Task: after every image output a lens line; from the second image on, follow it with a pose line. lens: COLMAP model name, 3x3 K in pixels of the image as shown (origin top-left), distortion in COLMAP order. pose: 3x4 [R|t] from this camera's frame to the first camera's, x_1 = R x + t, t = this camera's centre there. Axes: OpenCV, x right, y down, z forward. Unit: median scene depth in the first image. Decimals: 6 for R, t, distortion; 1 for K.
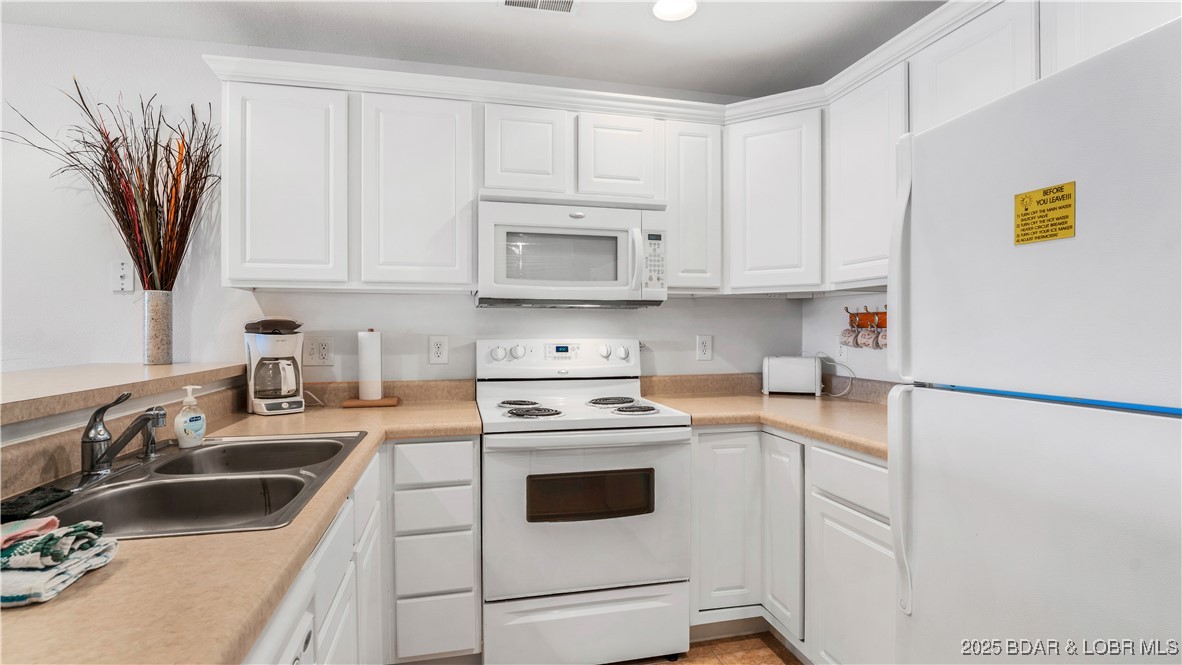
lens RADIAL K [[547.7, 0, 579.7], [0, 547.7, 334.1], [0, 0, 1]] dist [-0.014191, 0.001010]
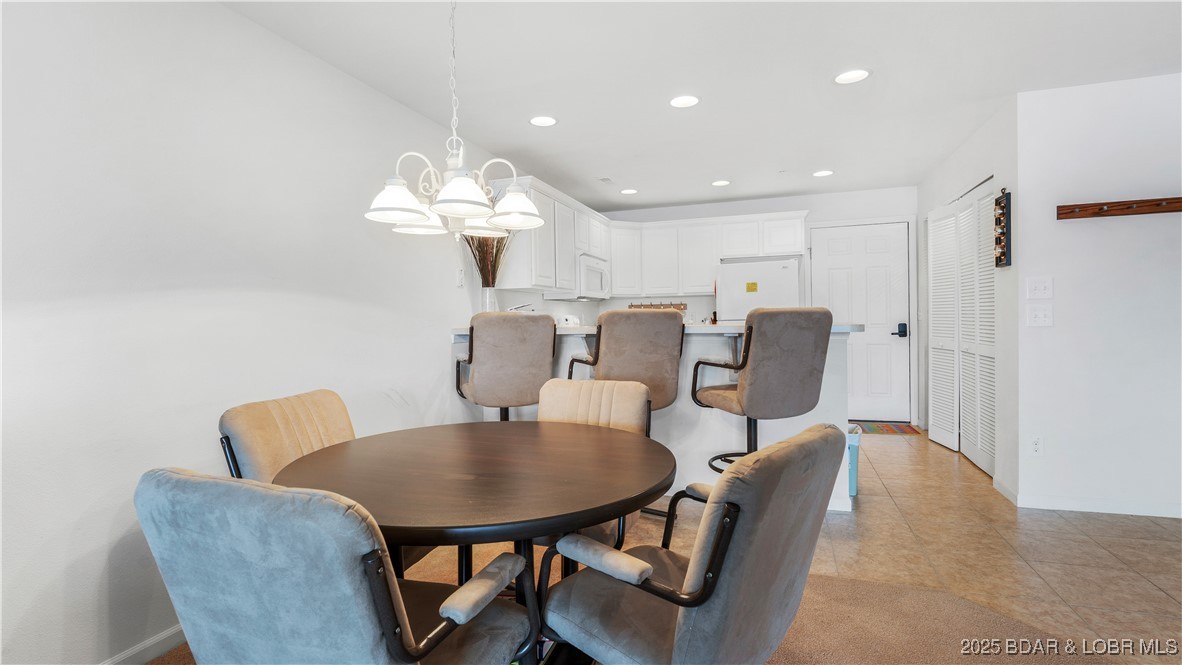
lens RADIAL K [[547.7, 0, 583.3], [0, 547.7, 333.9], [0, 0, 1]] dist [-0.014191, 0.001010]
pose [[0.552516, -0.033422, 0.832832, -1.969283], [0.022944, 0.999427, 0.024887, 0.033756], [-0.833187, 0.005358, 0.552966, -0.277960]]
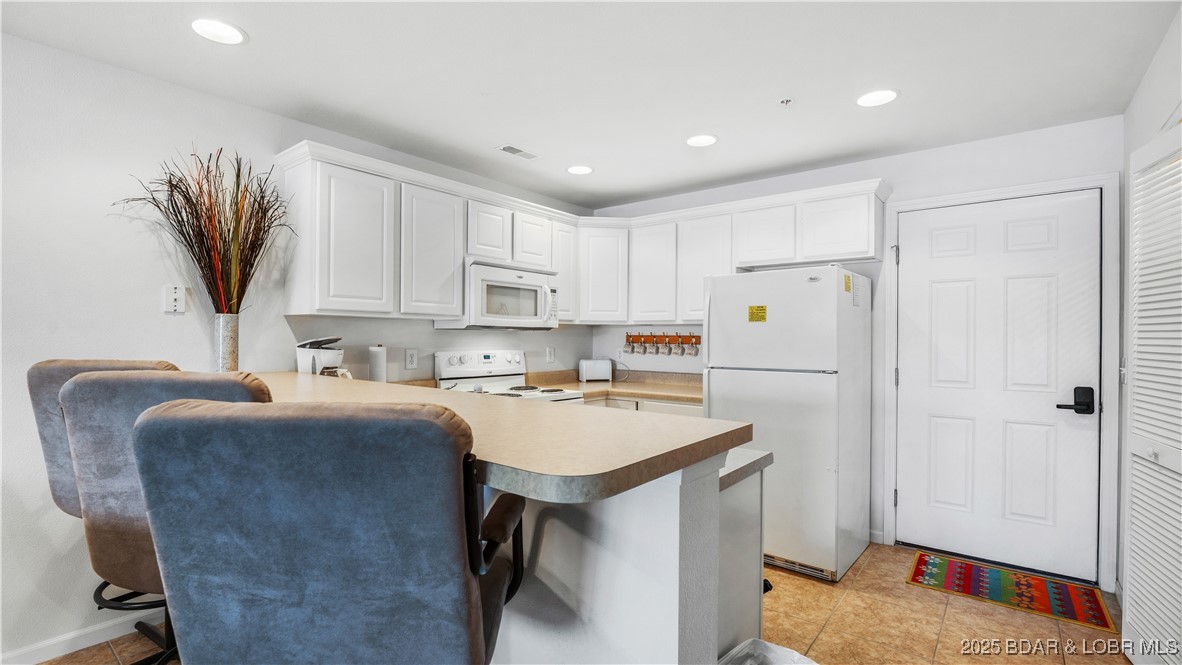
lens RADIAL K [[547.7, 0, 569.9], [0, 547.7, 341.6], [0, 0, 1]] dist [-0.014191, 0.001010]
pose [[0.799090, 0.001186, 0.601211, -0.838207], [-0.002979, 0.999994, 0.001986, -0.021504], [-0.601204, -0.003377, 0.799088, -0.398793]]
